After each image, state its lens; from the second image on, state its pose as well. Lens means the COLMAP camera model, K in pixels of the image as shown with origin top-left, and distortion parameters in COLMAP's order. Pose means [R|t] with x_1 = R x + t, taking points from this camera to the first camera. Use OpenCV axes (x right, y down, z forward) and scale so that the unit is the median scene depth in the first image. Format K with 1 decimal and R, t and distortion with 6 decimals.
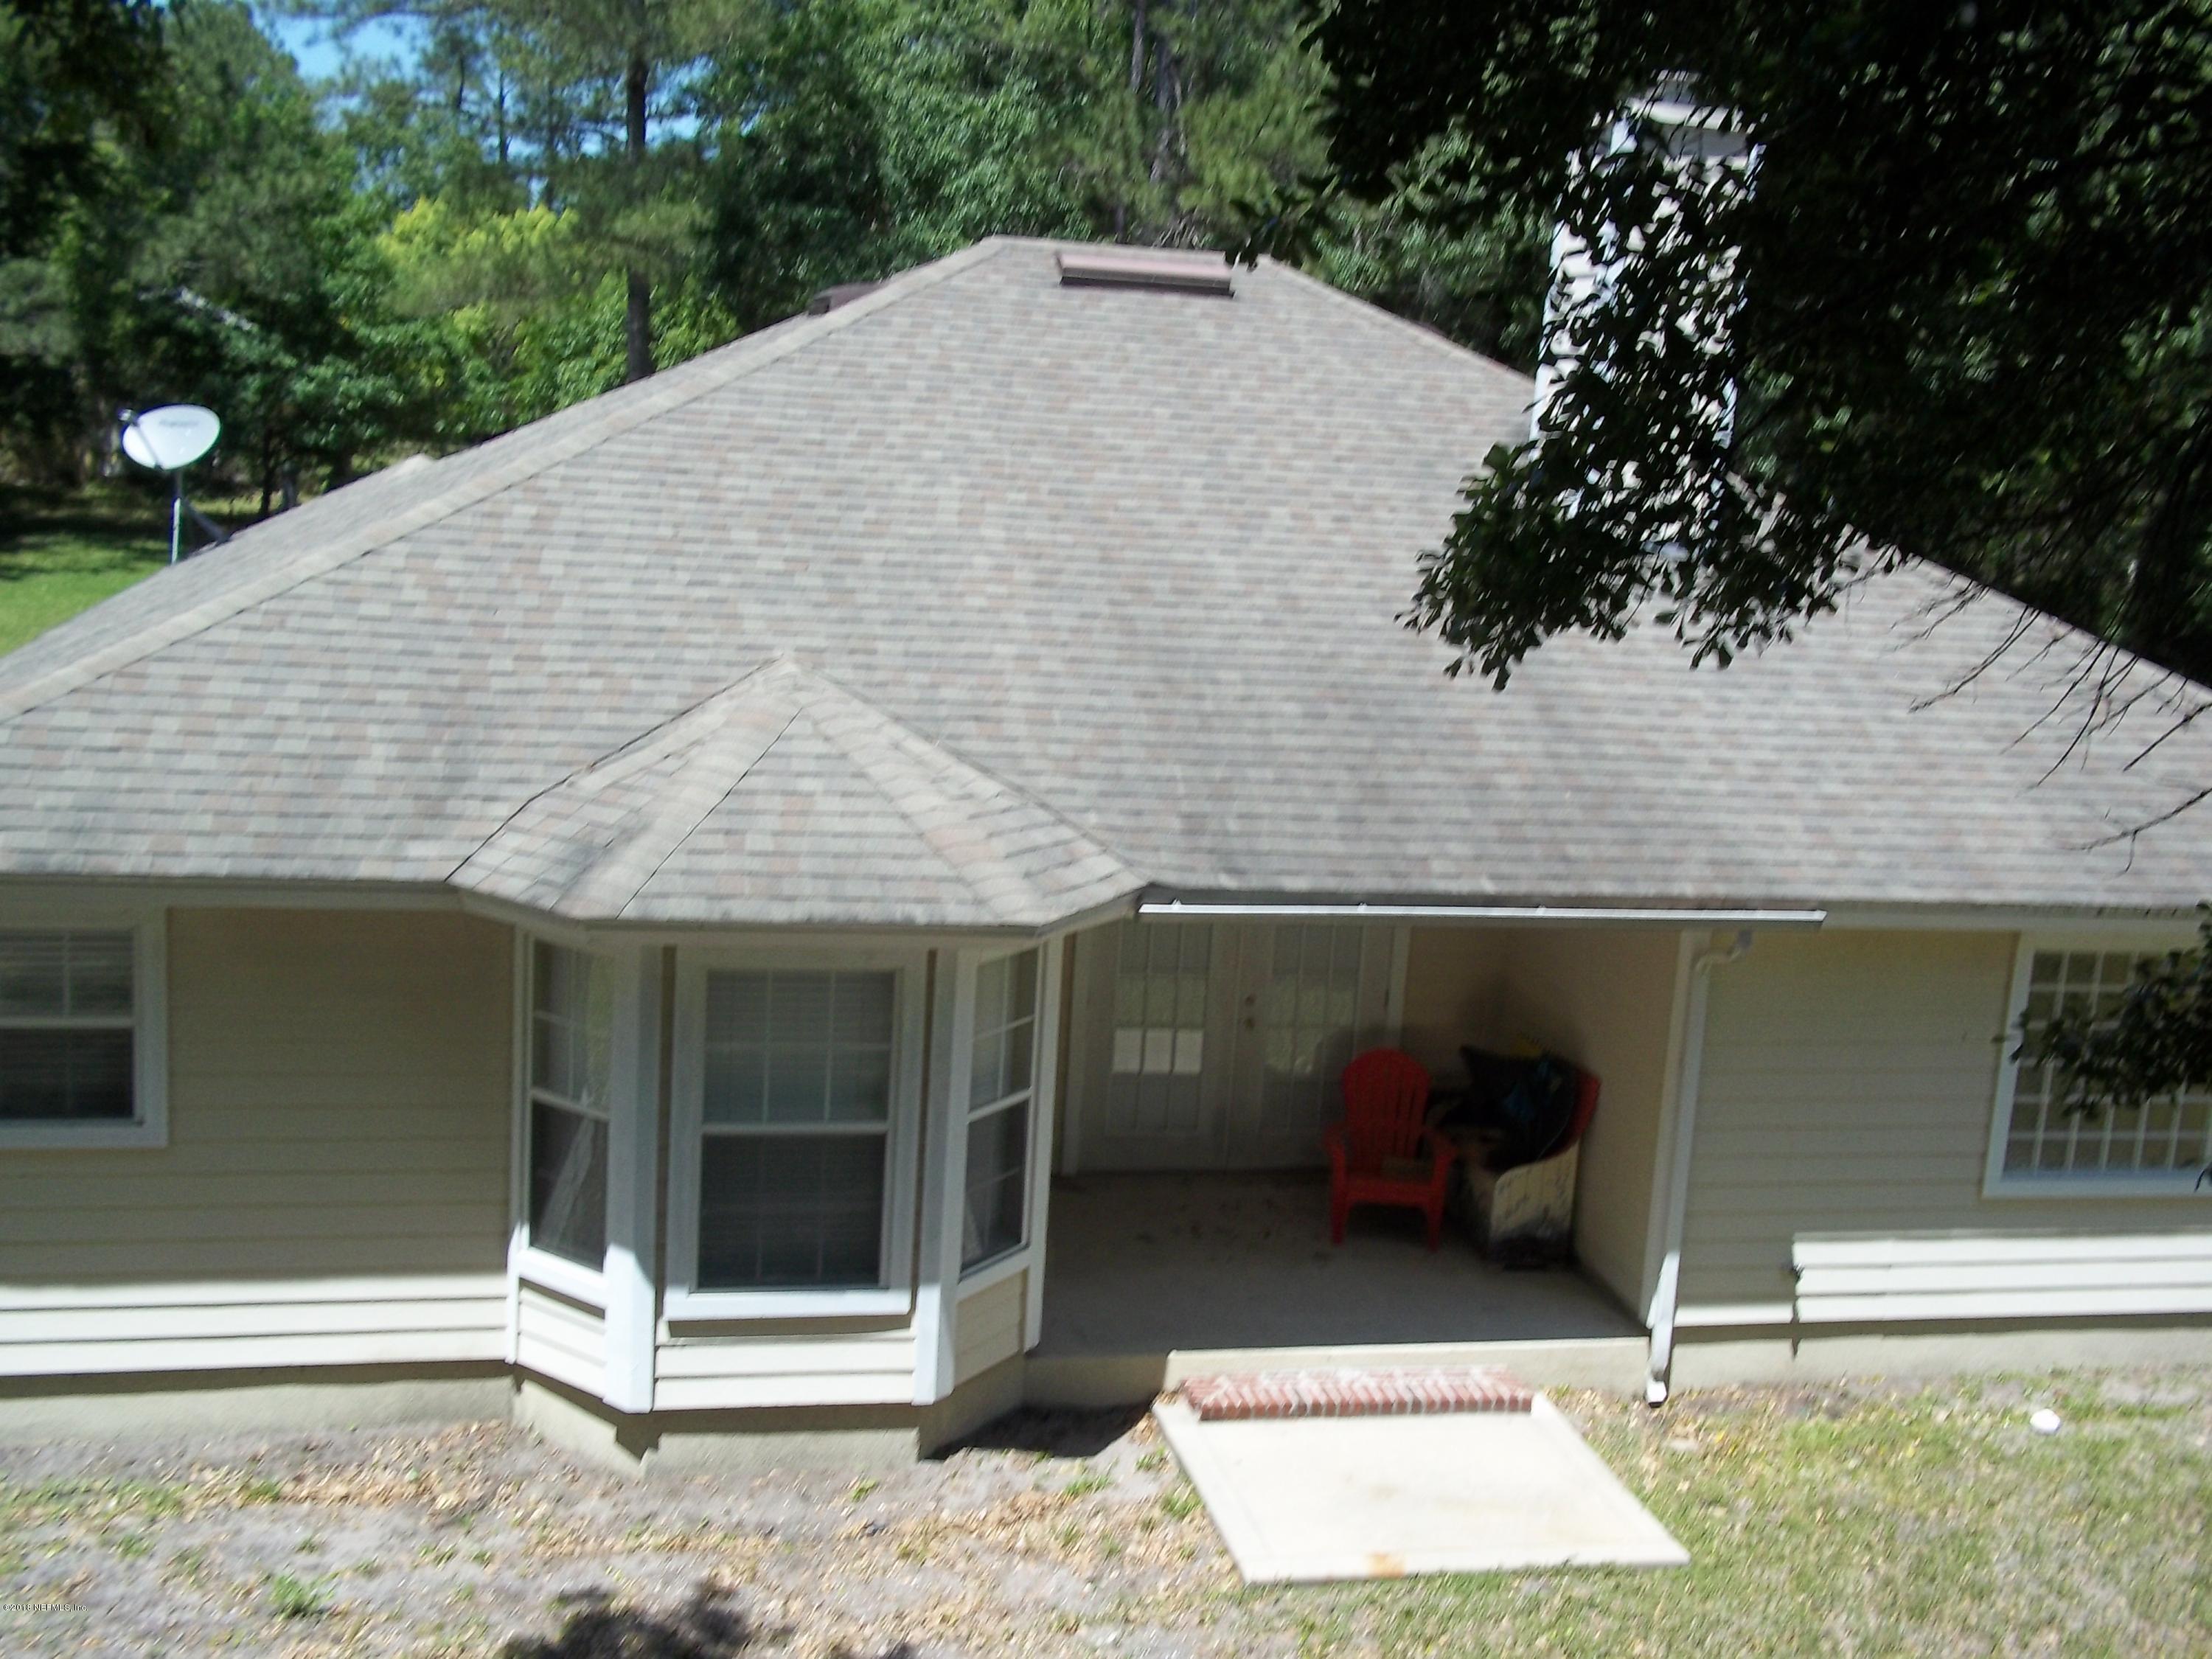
lens RADIAL K [[2399.7, 0, 1107.8], [0, 2399.7, 836.1], [0, 0, 1]] dist [0.009202, 0.031558]
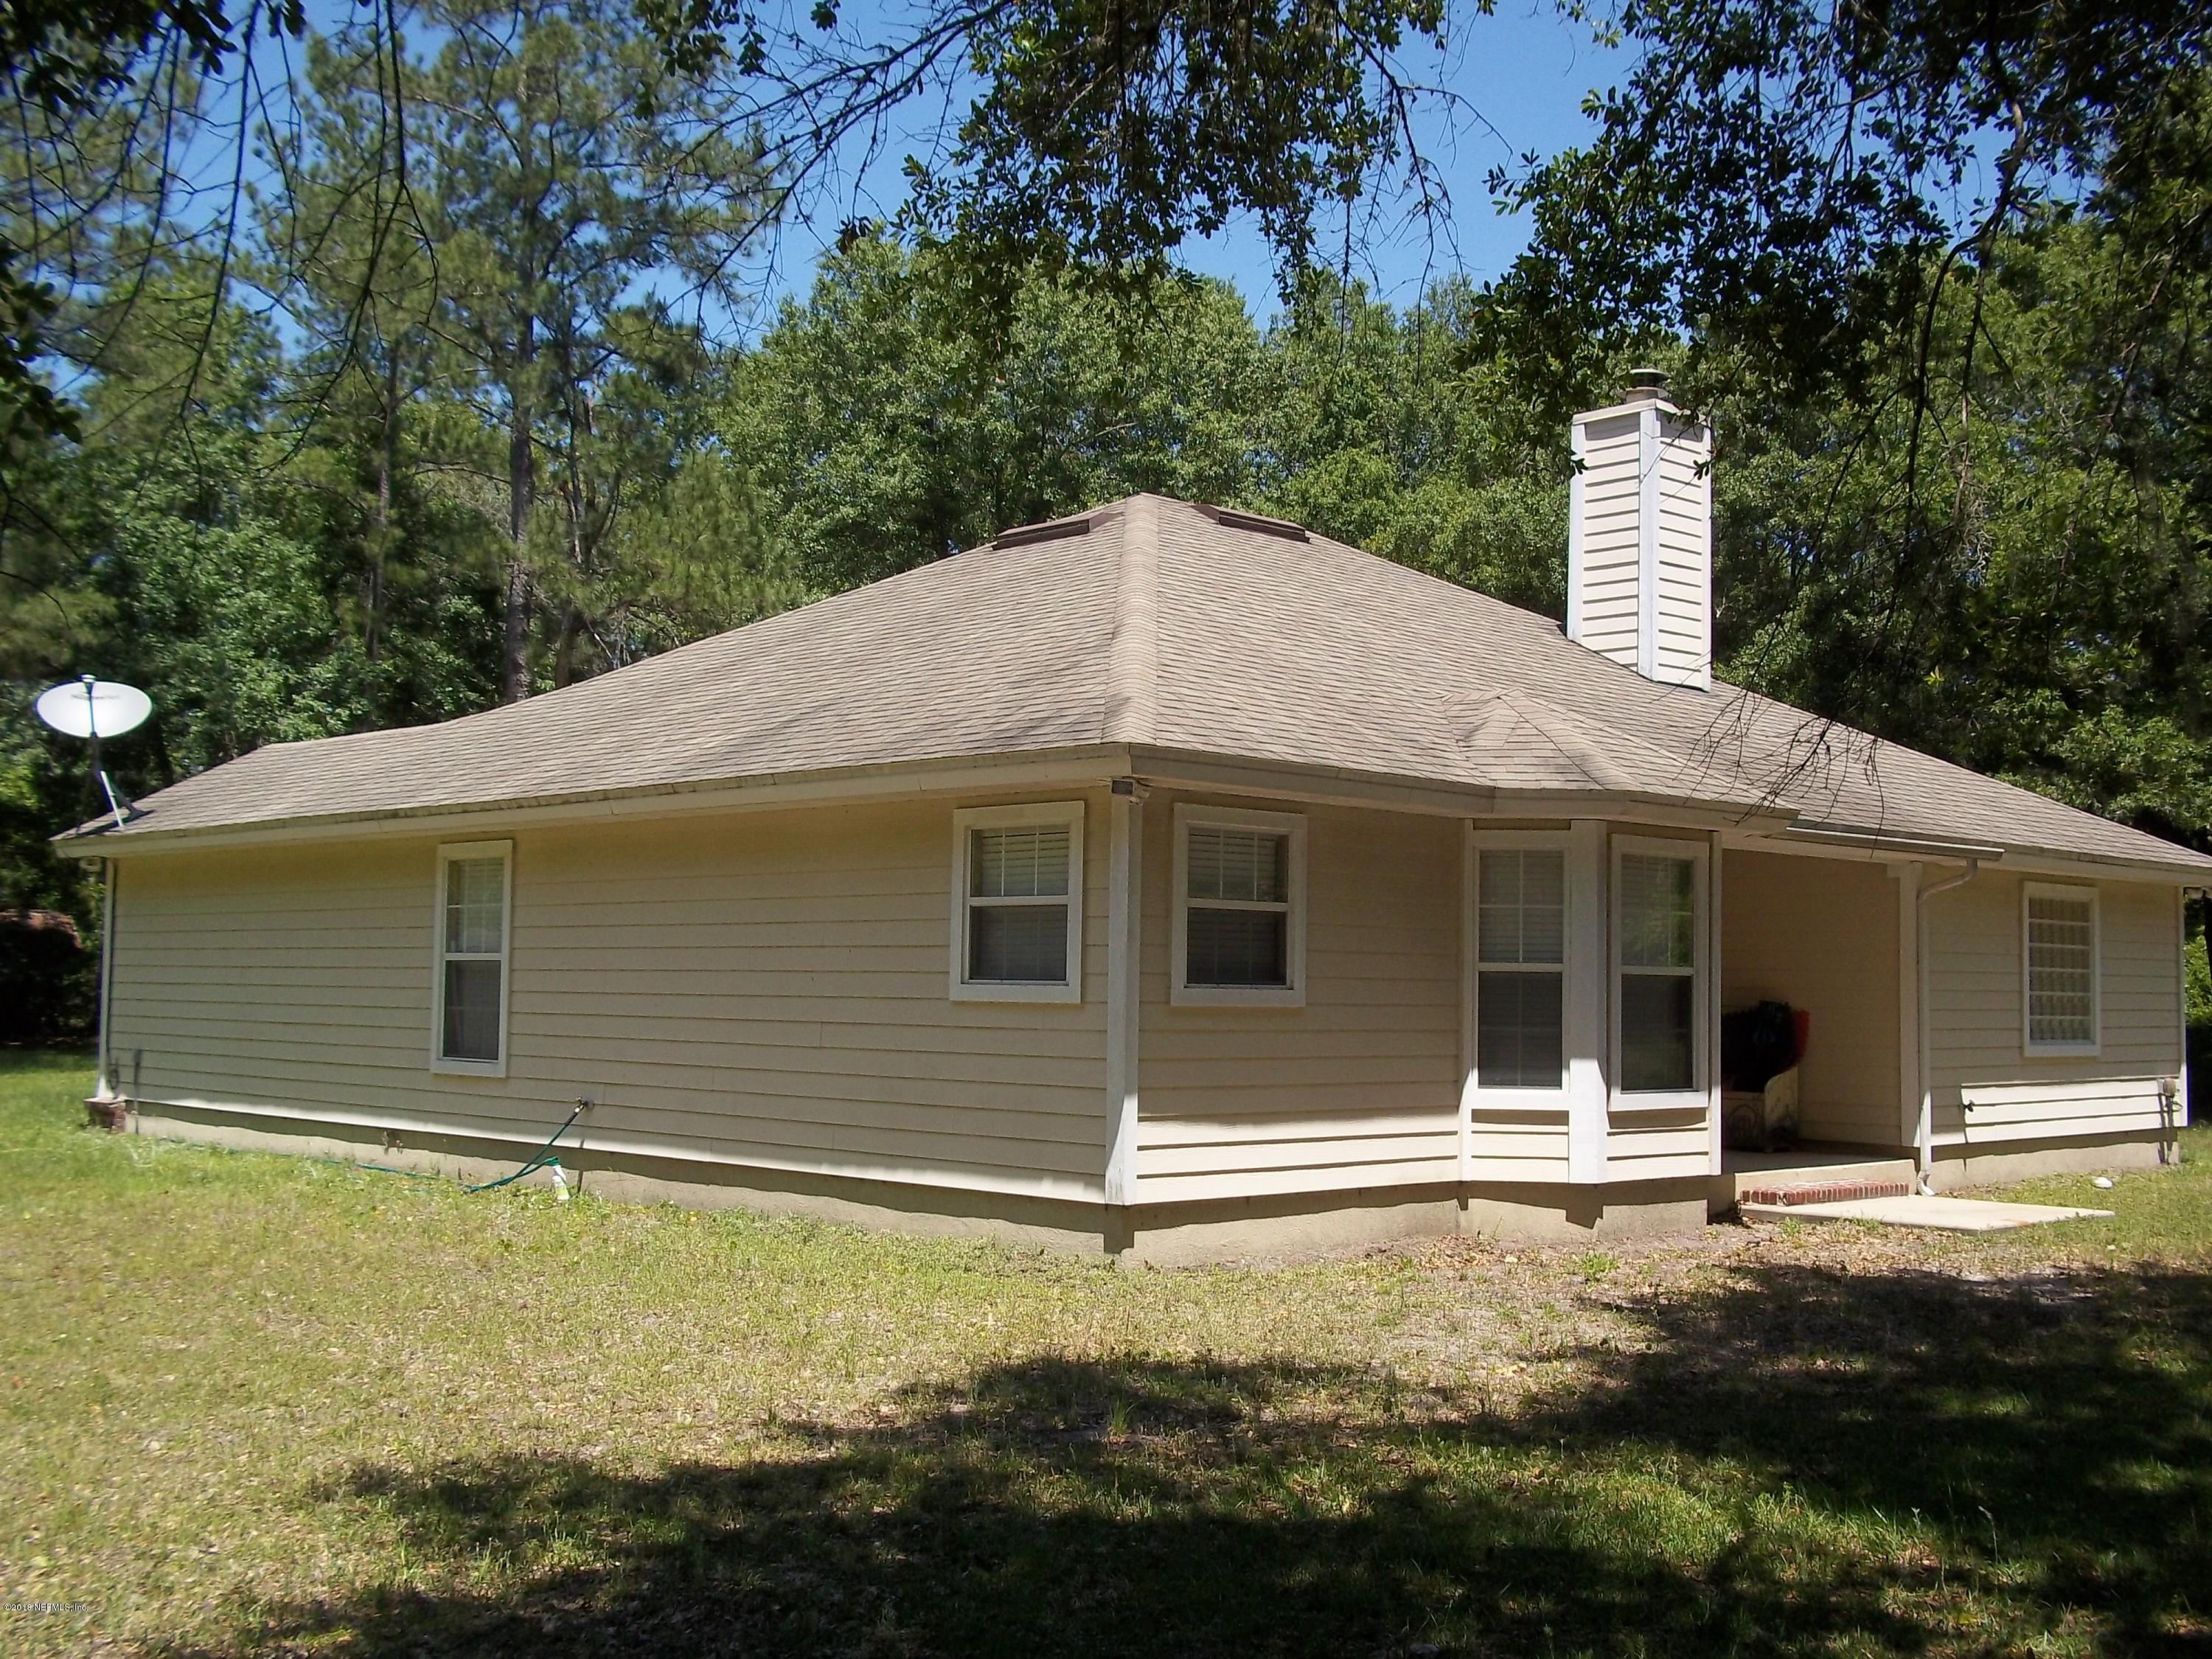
lens RADIAL K [[2399.7, 0, 1107.8], [0, 2399.7, 836.1], [0, 0, 1]] dist [0.009202, 0.031558]
pose [[0.851920, -0.018609, 0.523342, -1.114043], [0.136918, 0.972521, -0.188299, 0.258678], [-0.505457, 0.232071, 0.831058, -0.038188]]
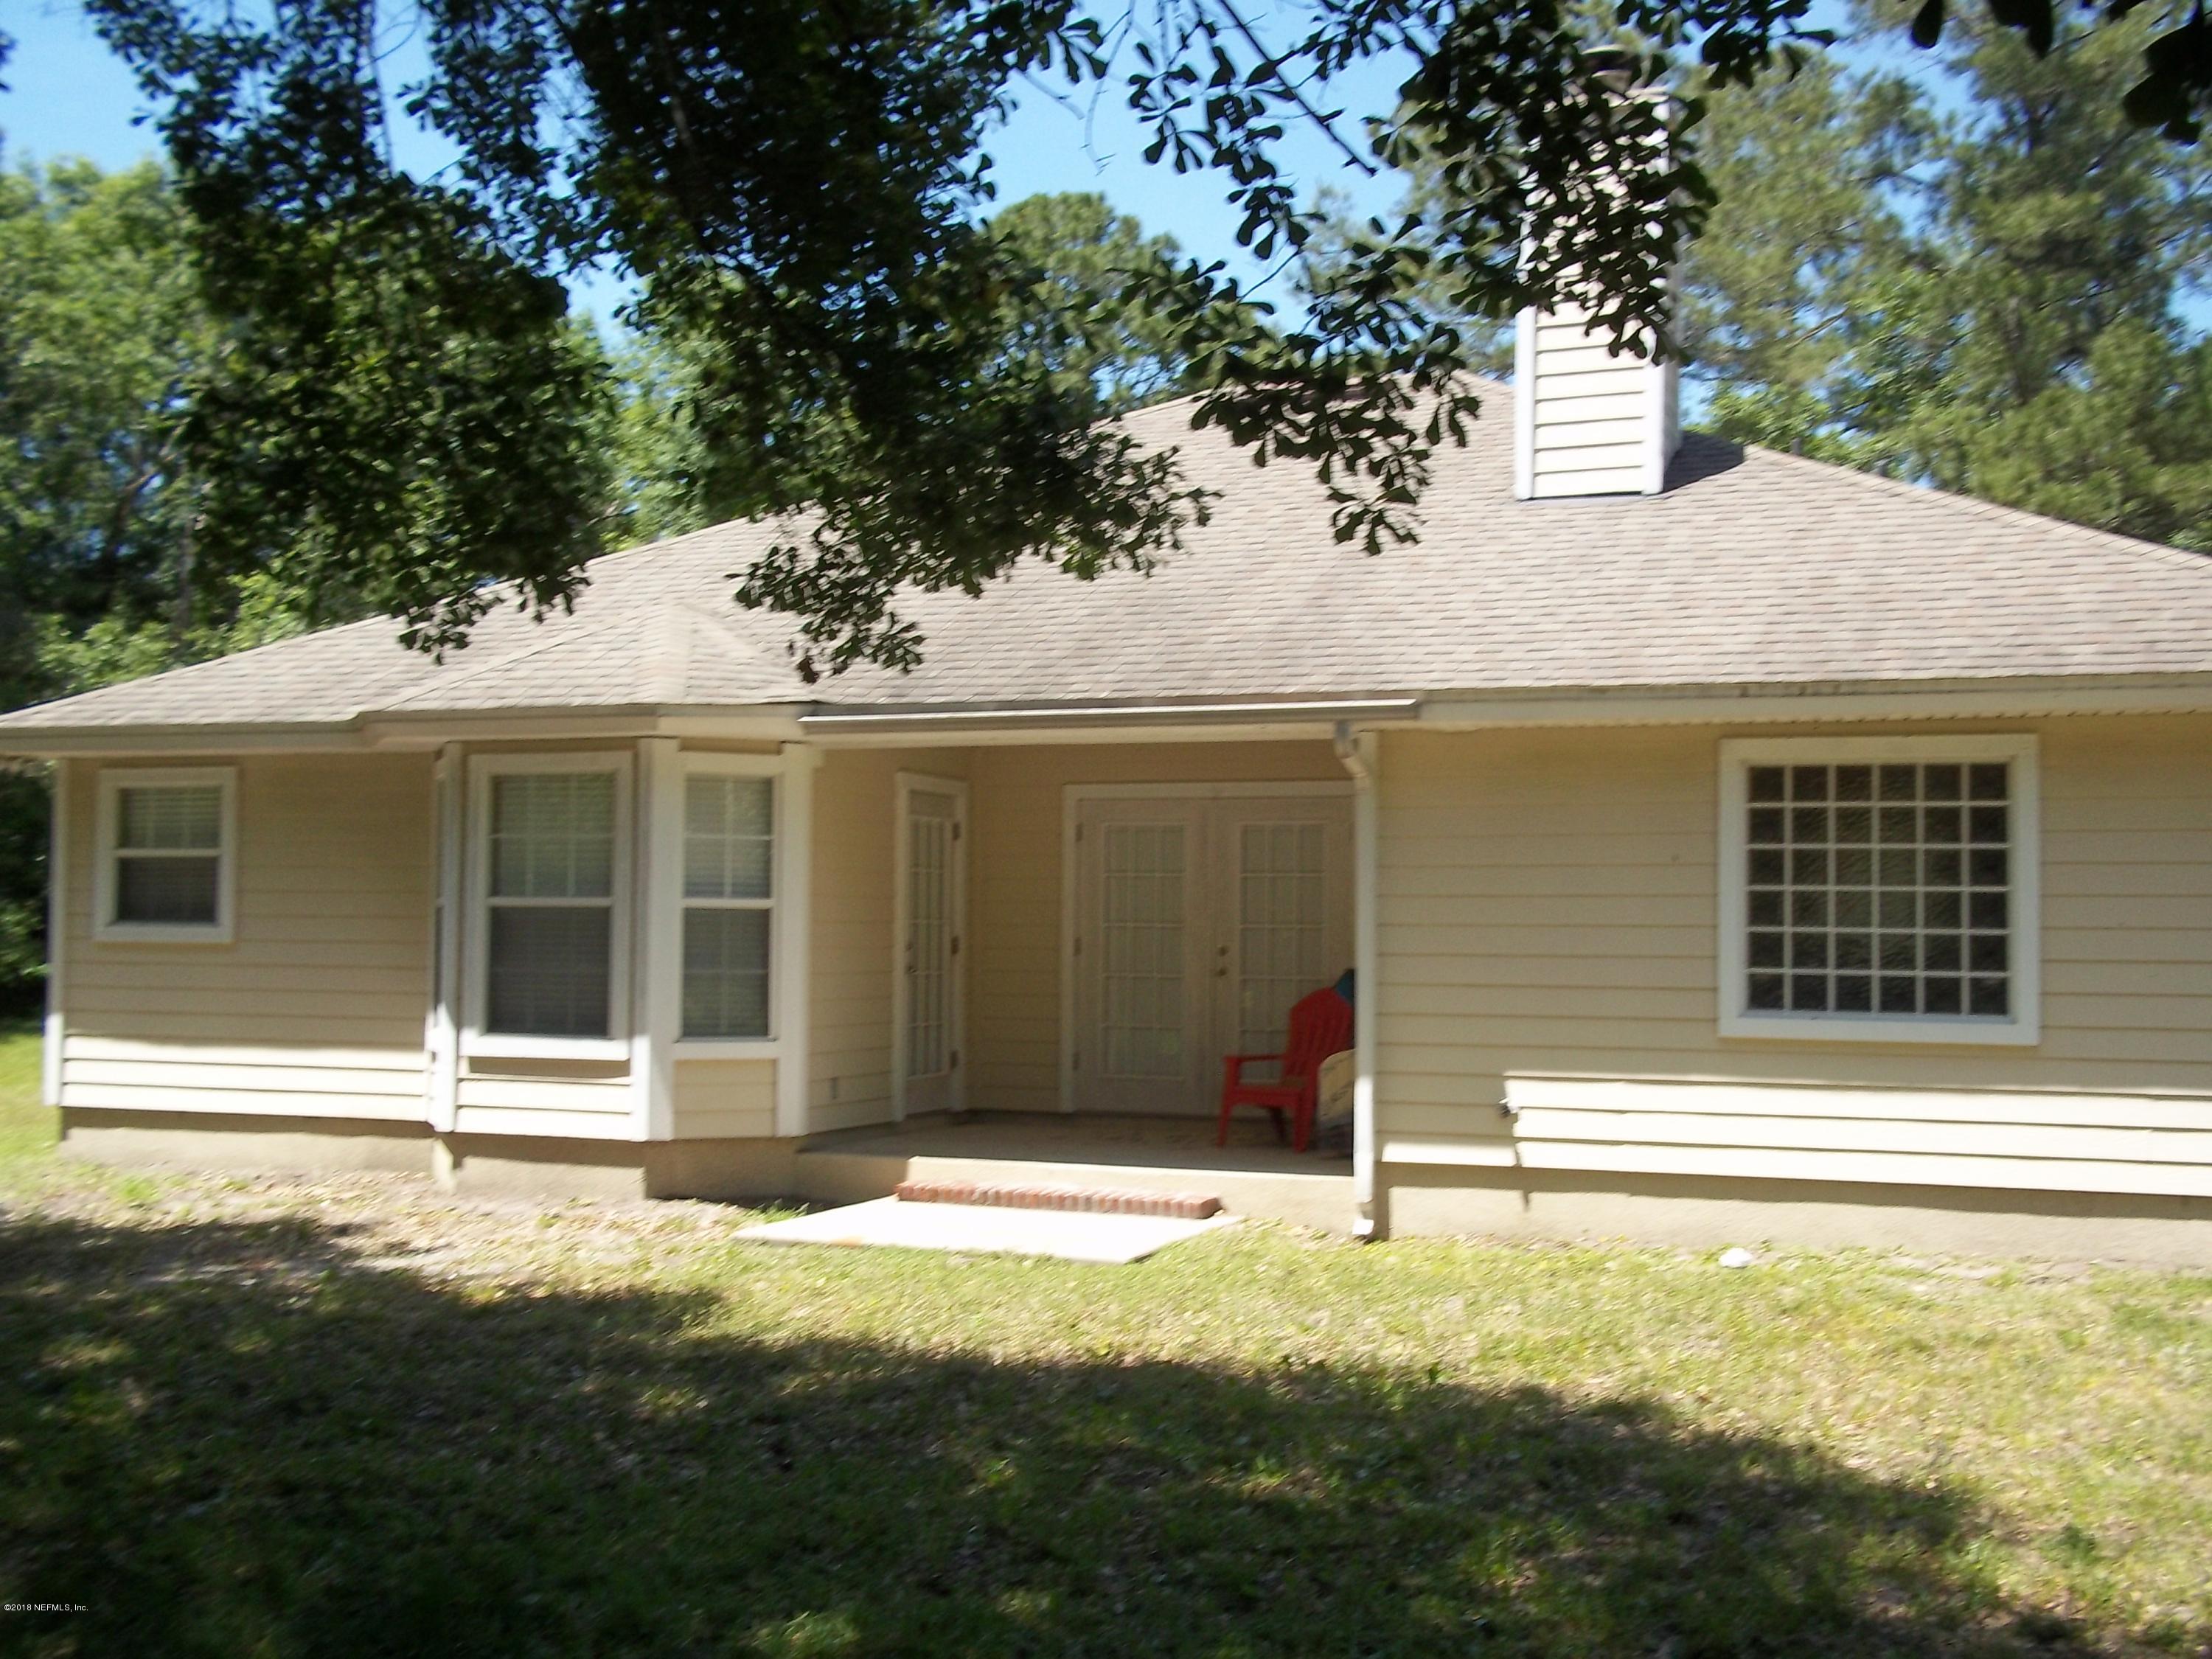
lens RADIAL K [[2399.7, 0, 1107.8], [0, 2399.7, 836.1], [0, 0, 1]] dist [0.009202, 0.031558]
pose [[0.835589, -0.079844, -0.543522, 0.782400], [-0.062833, 0.968999, -0.238943, 0.360261], [0.545750, 0.233809, 0.804668, 0.126032]]
